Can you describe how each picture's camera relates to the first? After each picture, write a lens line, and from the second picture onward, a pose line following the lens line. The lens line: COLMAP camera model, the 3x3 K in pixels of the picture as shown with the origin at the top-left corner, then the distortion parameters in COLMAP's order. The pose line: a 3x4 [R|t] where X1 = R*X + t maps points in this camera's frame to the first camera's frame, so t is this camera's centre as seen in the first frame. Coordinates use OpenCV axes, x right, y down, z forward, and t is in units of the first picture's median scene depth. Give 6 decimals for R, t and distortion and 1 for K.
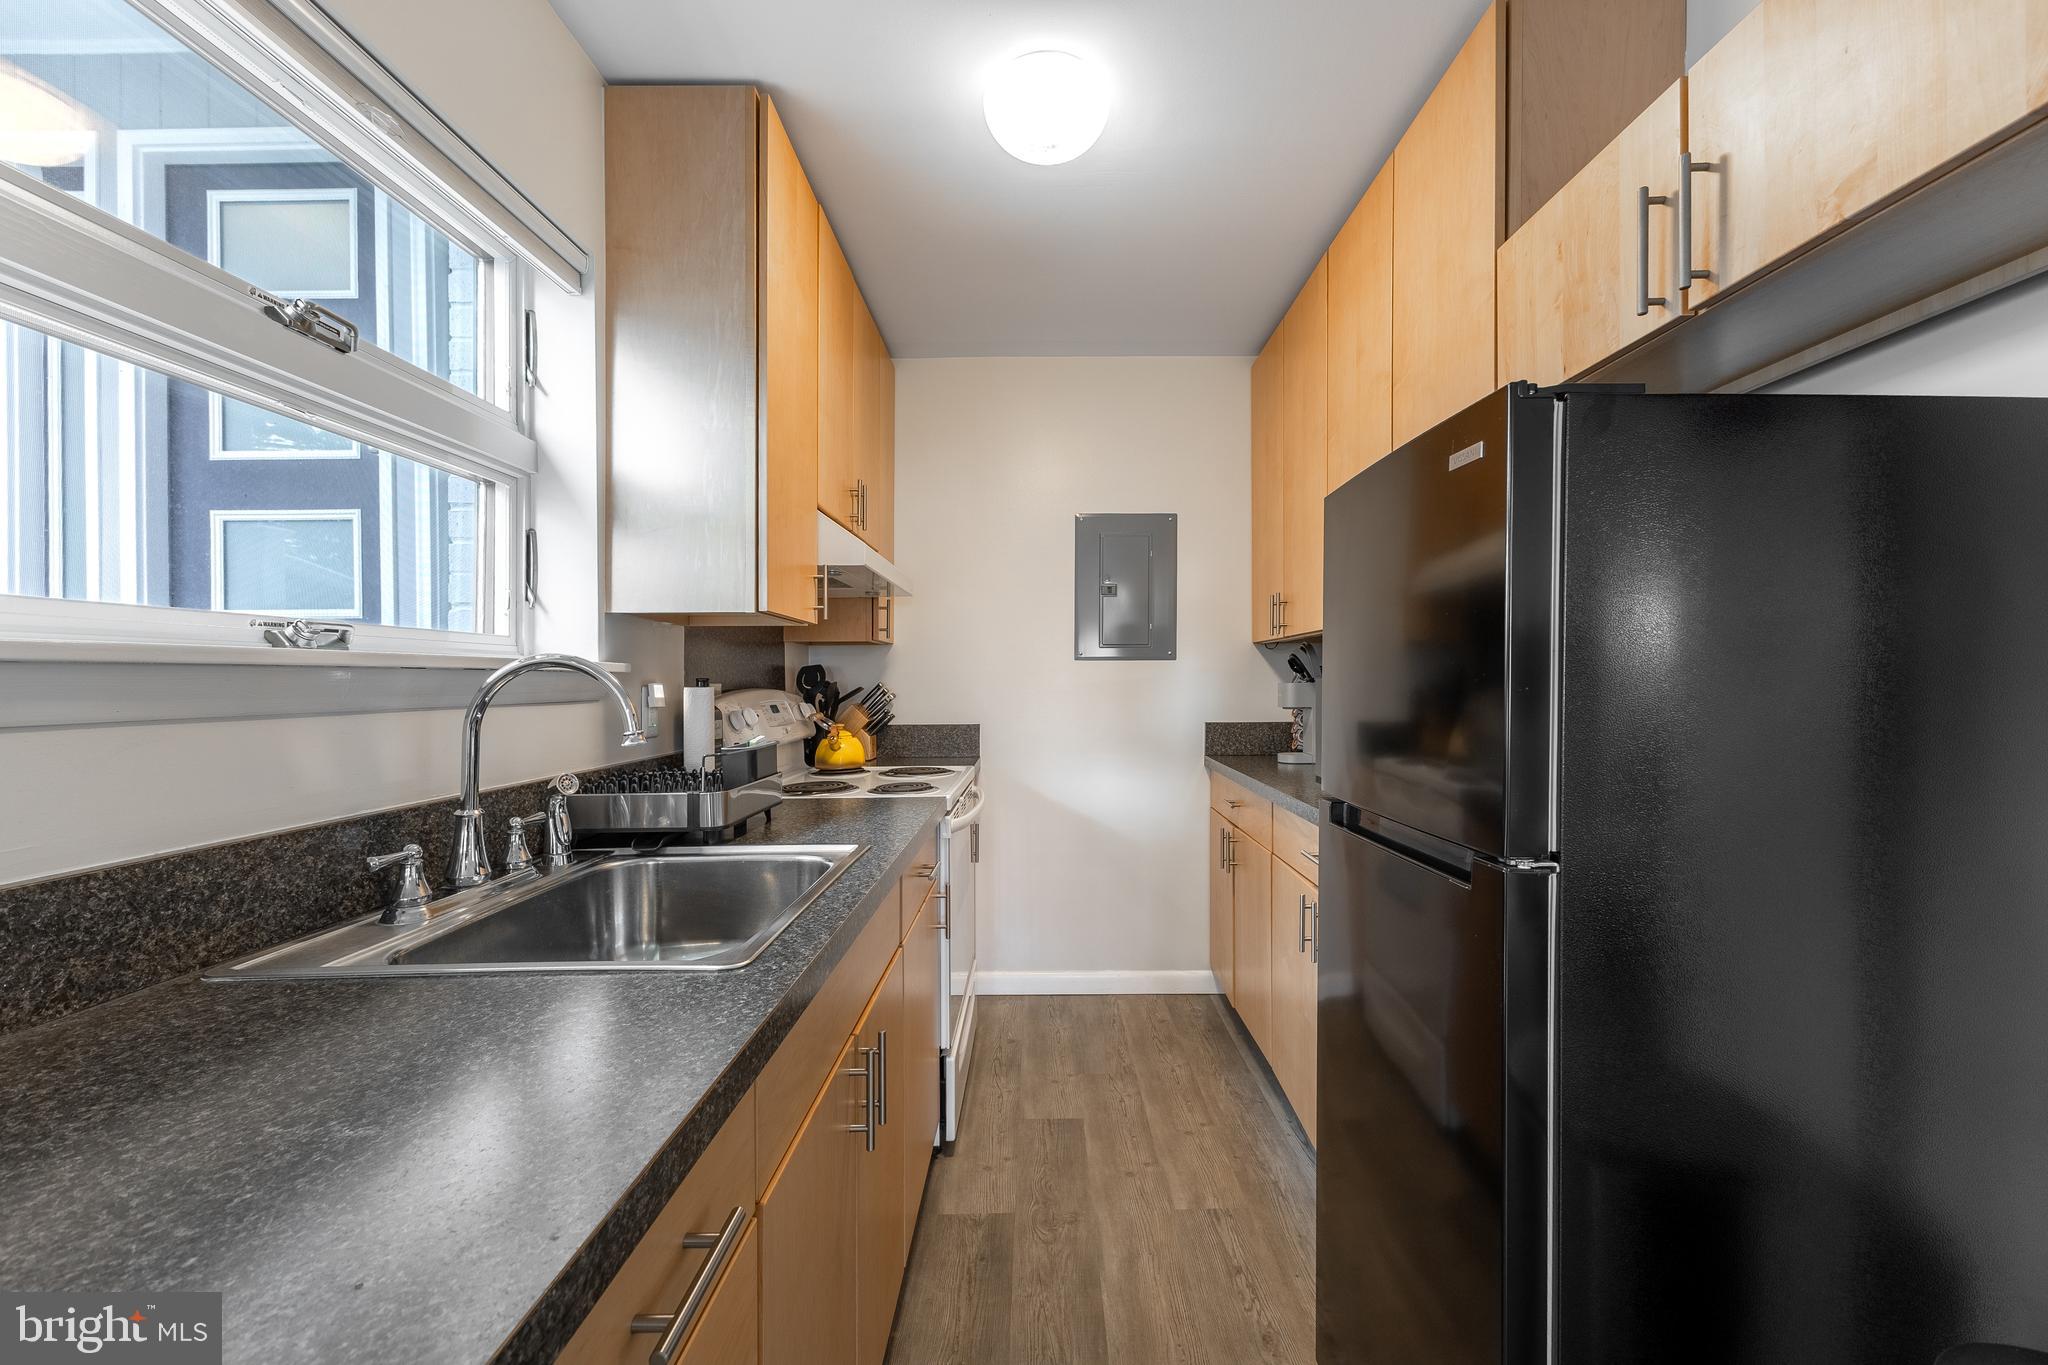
lens RADIAL K [[821.1, 0, 1030.4], [0, 821.1, 686.6], [0, 0, 1]] dist [0.002052, 0.000049]
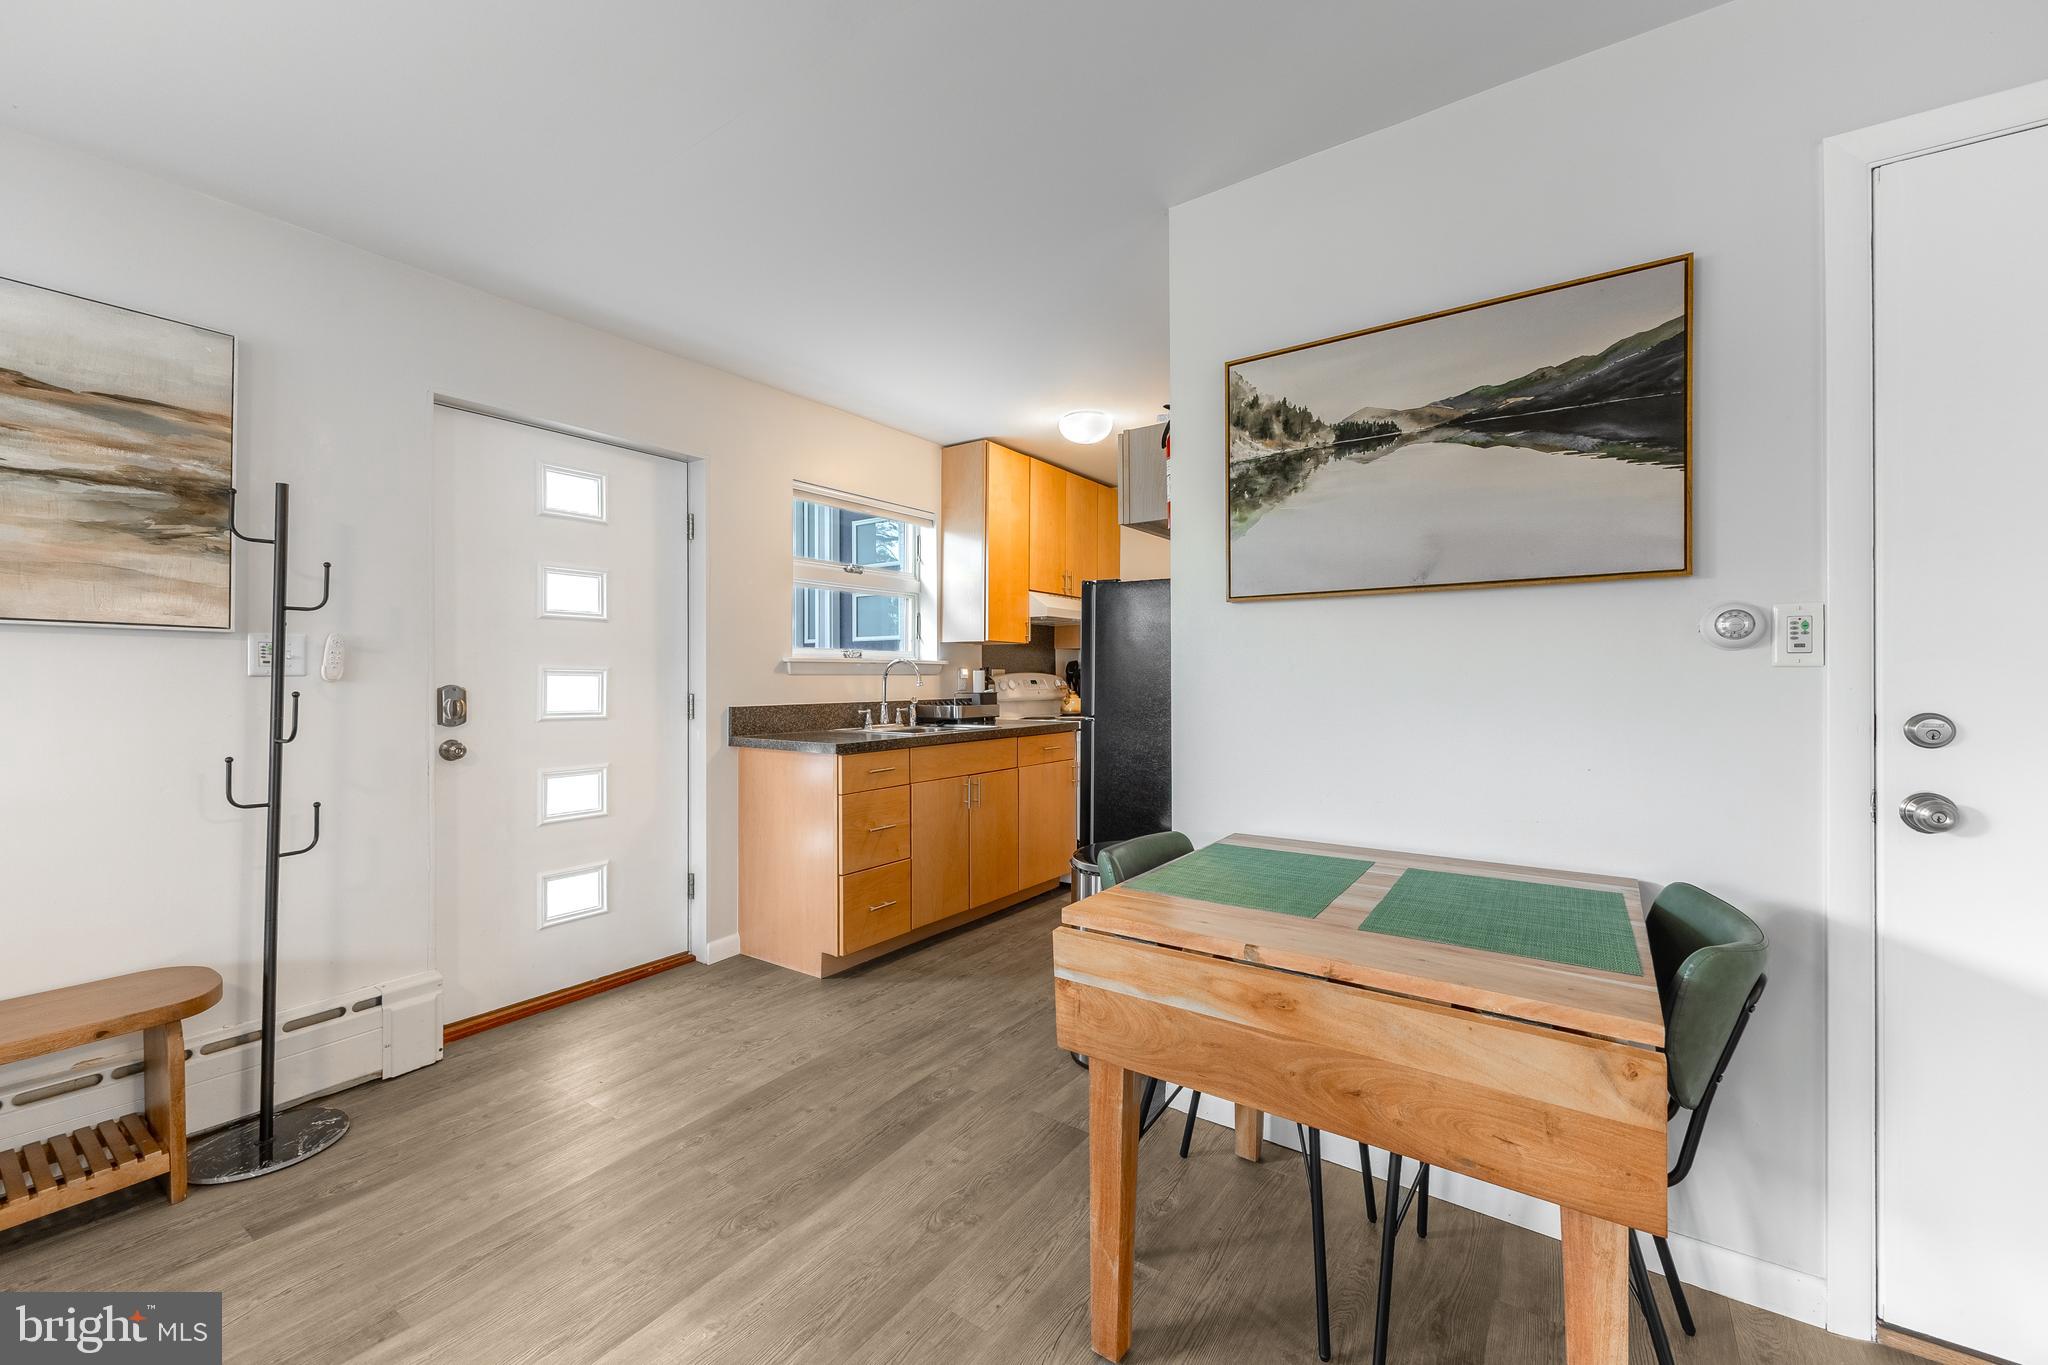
lens RADIAL K [[821.1, 0, 1020.5], [0, 821.1, 675.5], [0, 0, 1]] dist [0.002052, 0.000049]
pose [[0.826149, -0.001713, -0.563449, 1.250756], [-0.001994, 0.999980, -0.005963, 0.034665], [0.563448, 0.006050, 0.826129, -1.109919]]
